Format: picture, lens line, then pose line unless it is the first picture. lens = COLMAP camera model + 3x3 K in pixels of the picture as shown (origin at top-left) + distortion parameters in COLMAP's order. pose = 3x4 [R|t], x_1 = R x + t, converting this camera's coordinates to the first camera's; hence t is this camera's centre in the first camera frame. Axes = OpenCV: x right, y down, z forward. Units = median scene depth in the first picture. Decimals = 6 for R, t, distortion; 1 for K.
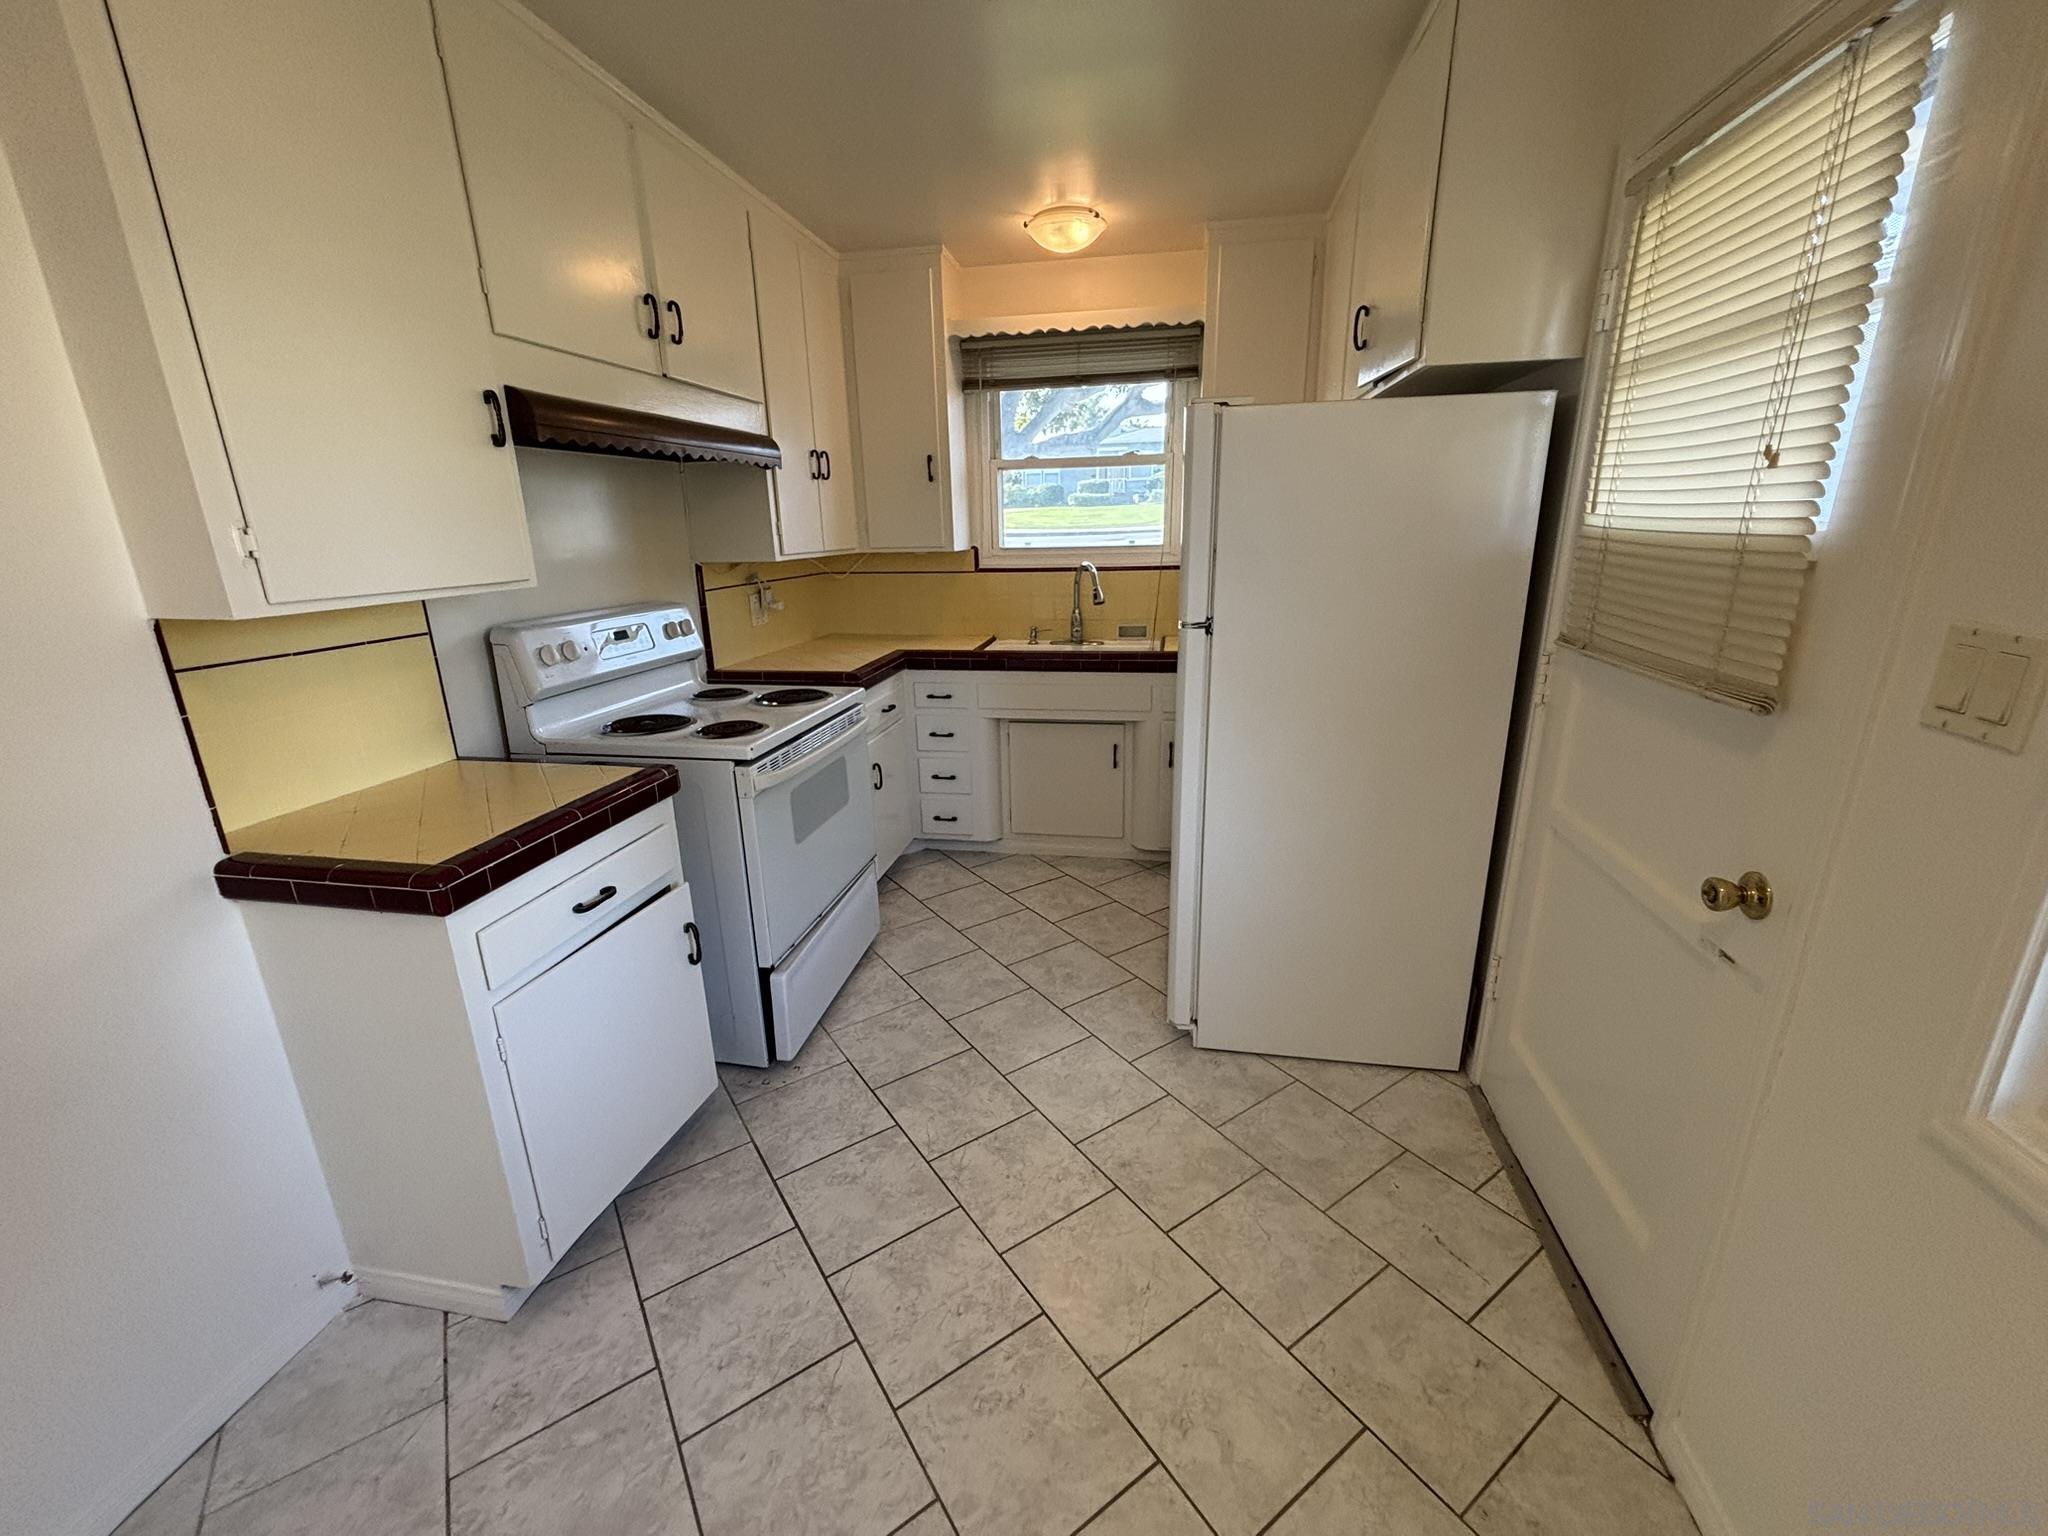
lens RADIAL K [[823.4, 0, 1018.2], [0, 823.4, 768.8], [0, 0, 1]] dist [0.002650, -0.000728]
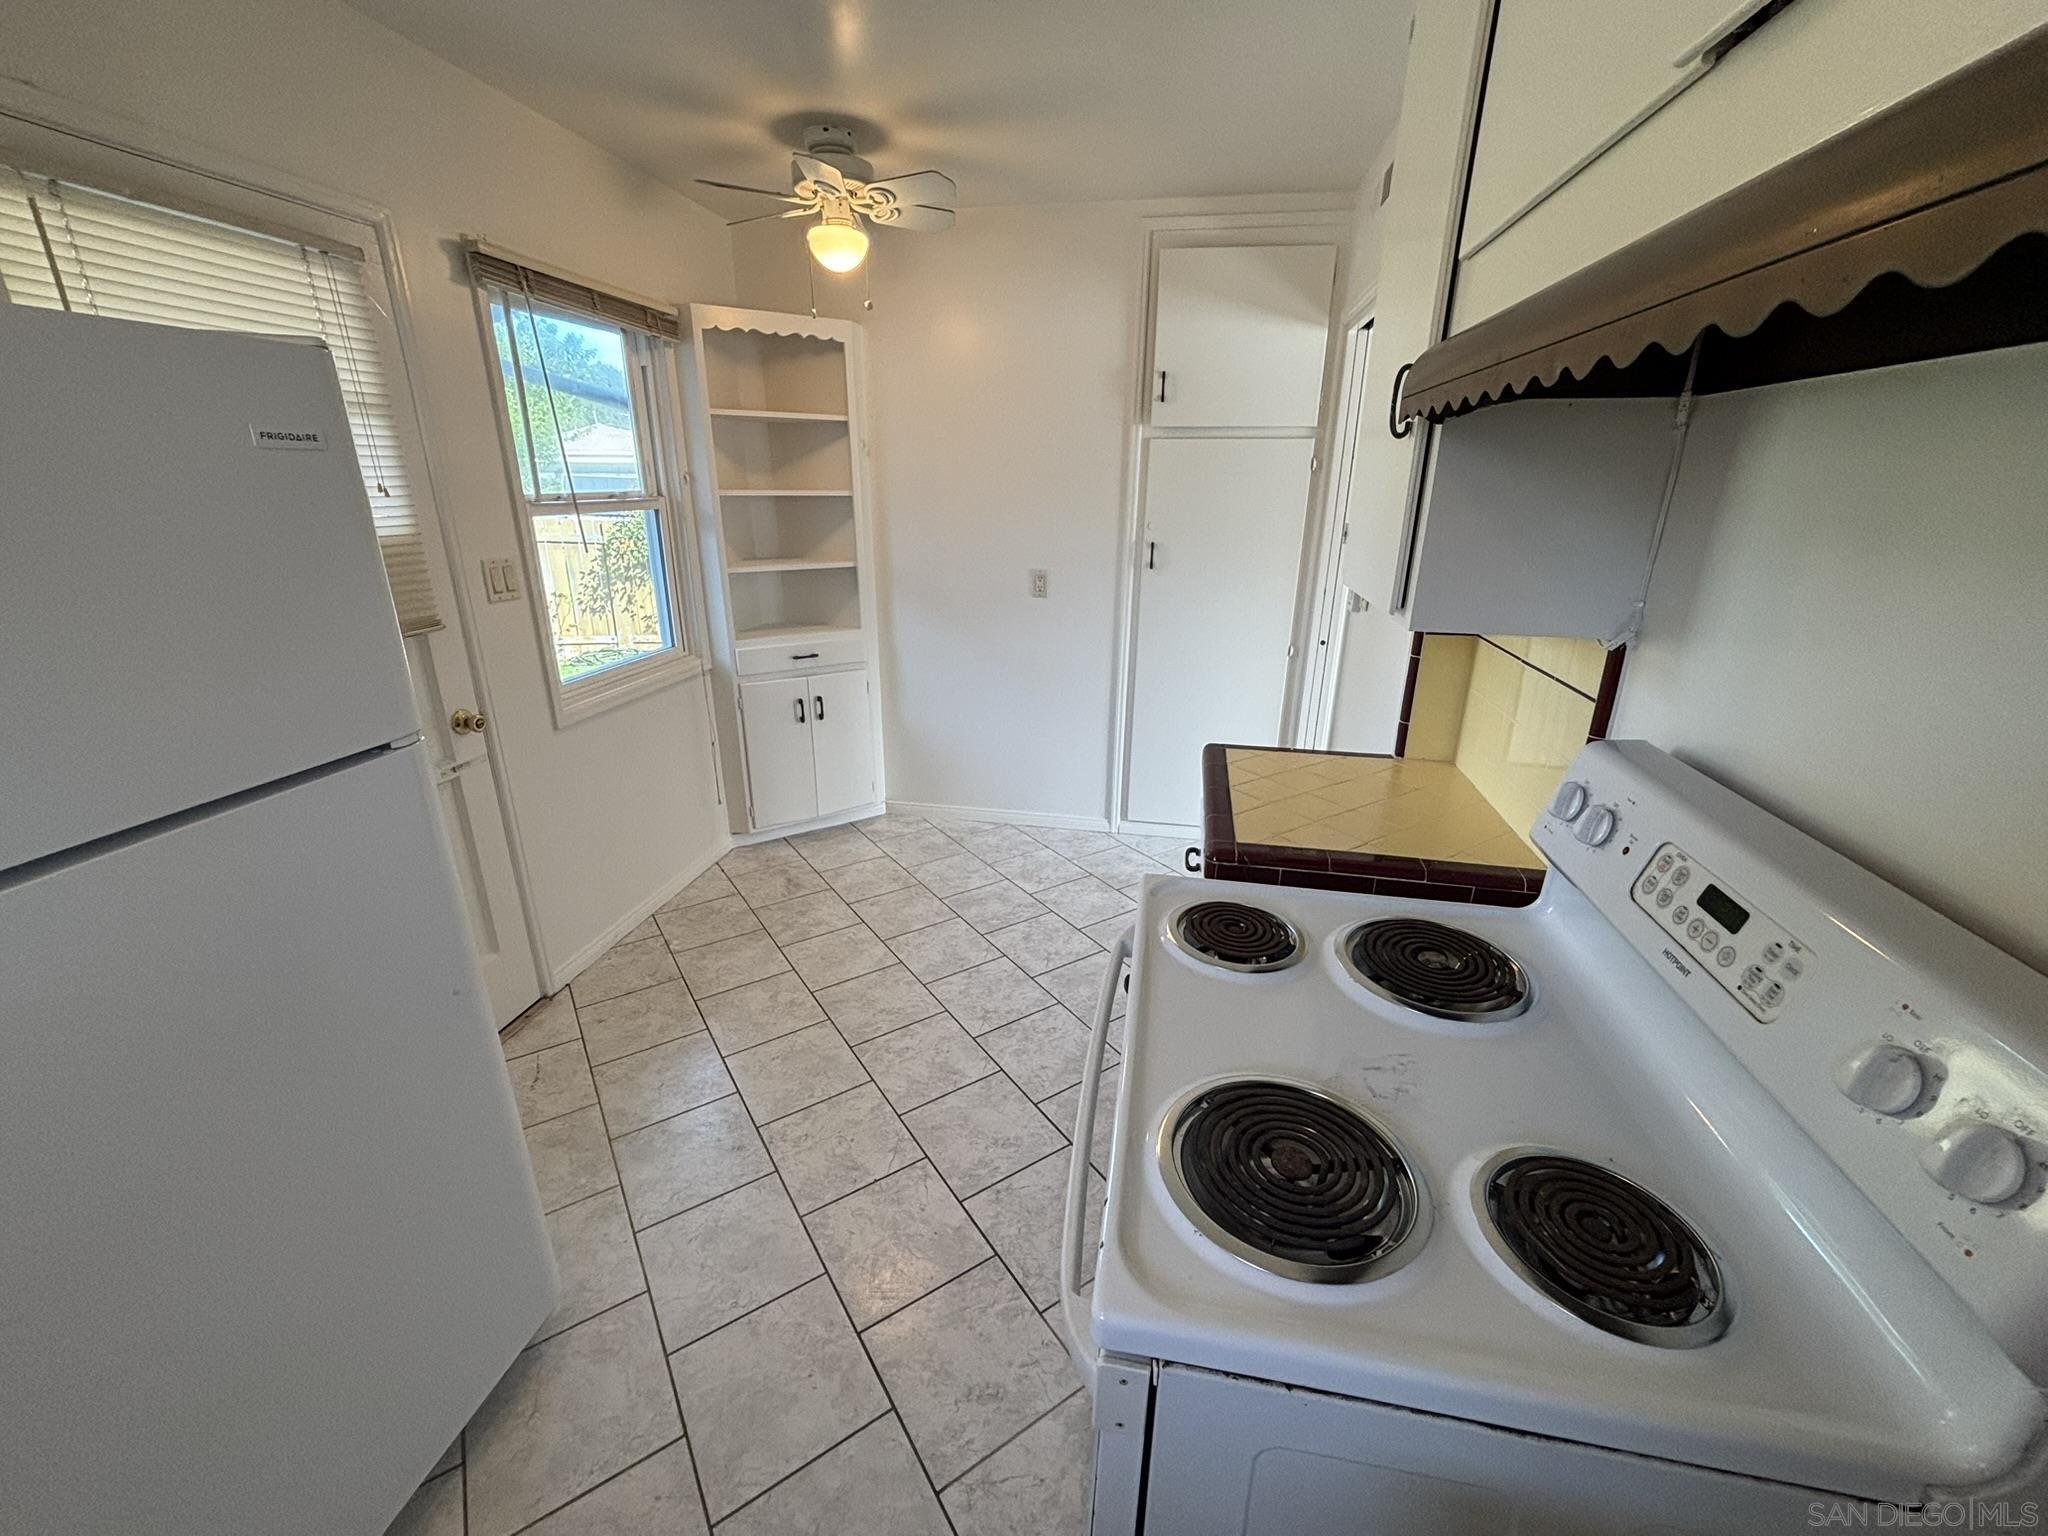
lens RADIAL K [[823.4, 0, 1019.5], [0, 823.4, 764.2], [0, 0, 1]] dist [0.002650, -0.000728]
pose [[-0.999911, 0.010831, 0.007747, -0.231614], [0.013316, 0.808260, 0.588675, -0.502950], [0.000114, 0.588726, -0.808332, 1.503967]]
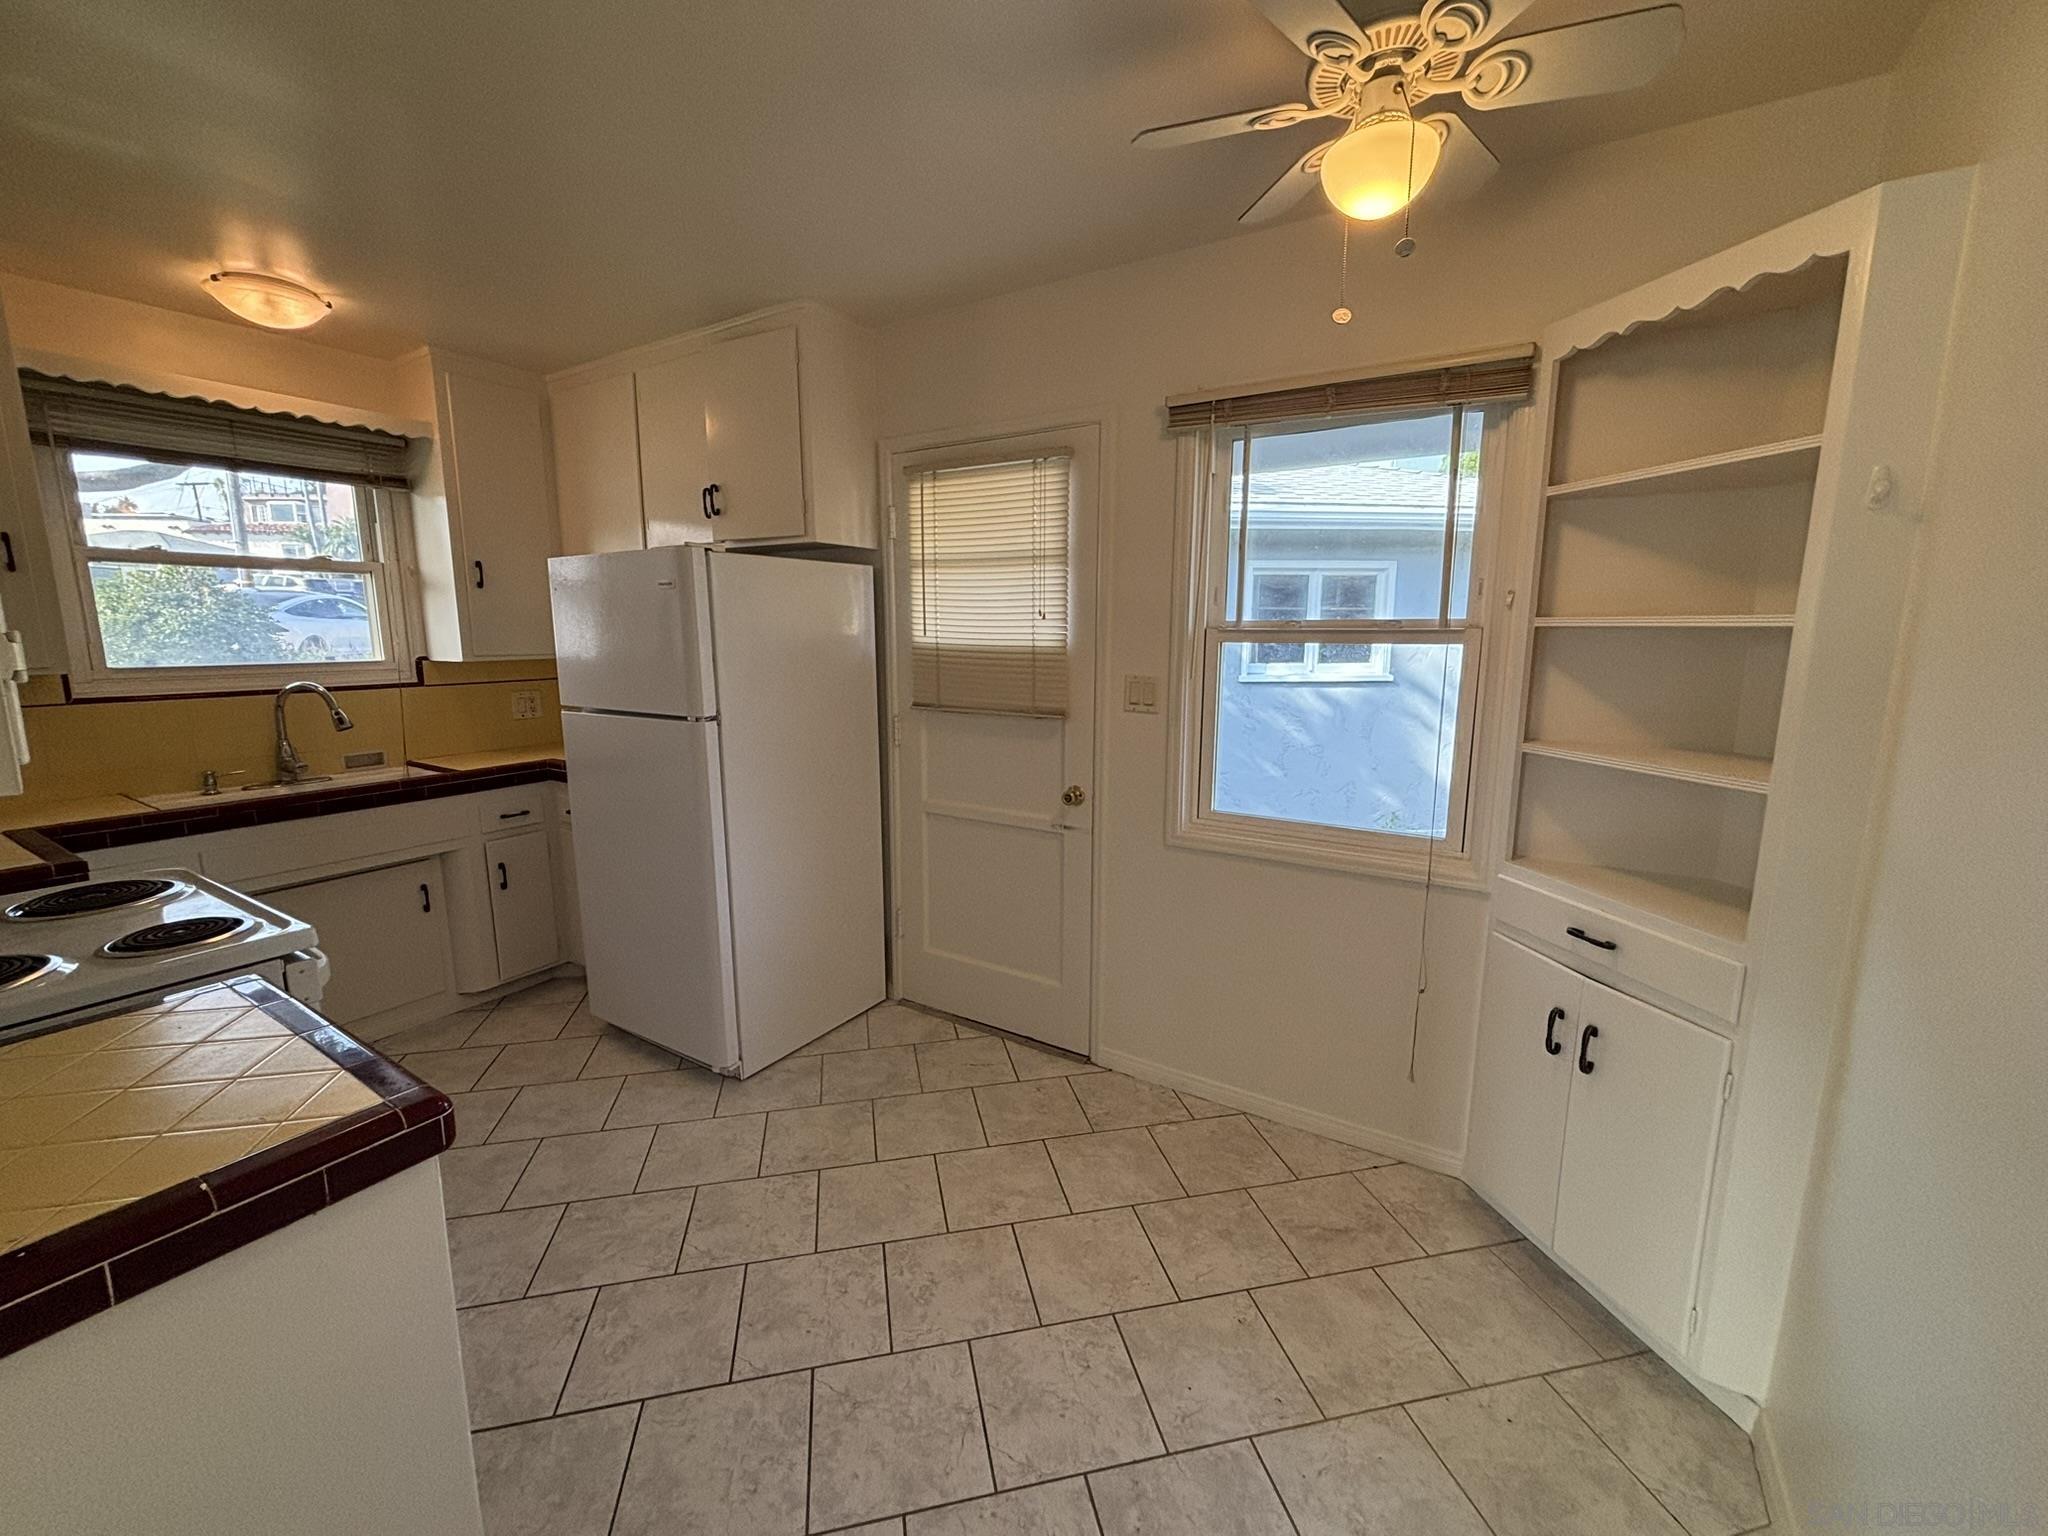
lens RADIAL K [[823.4, 0, 1021.2], [0, 823.4, 768.3], [0, 0, 1]] dist [0.002650, -0.000728]
pose [[0.369658, -0.132559, 0.919664, -0.754149], [0.258621, 0.965338, 0.035190, -0.026023], [-0.892451, 0.224836, 0.391127, 0.120501]]
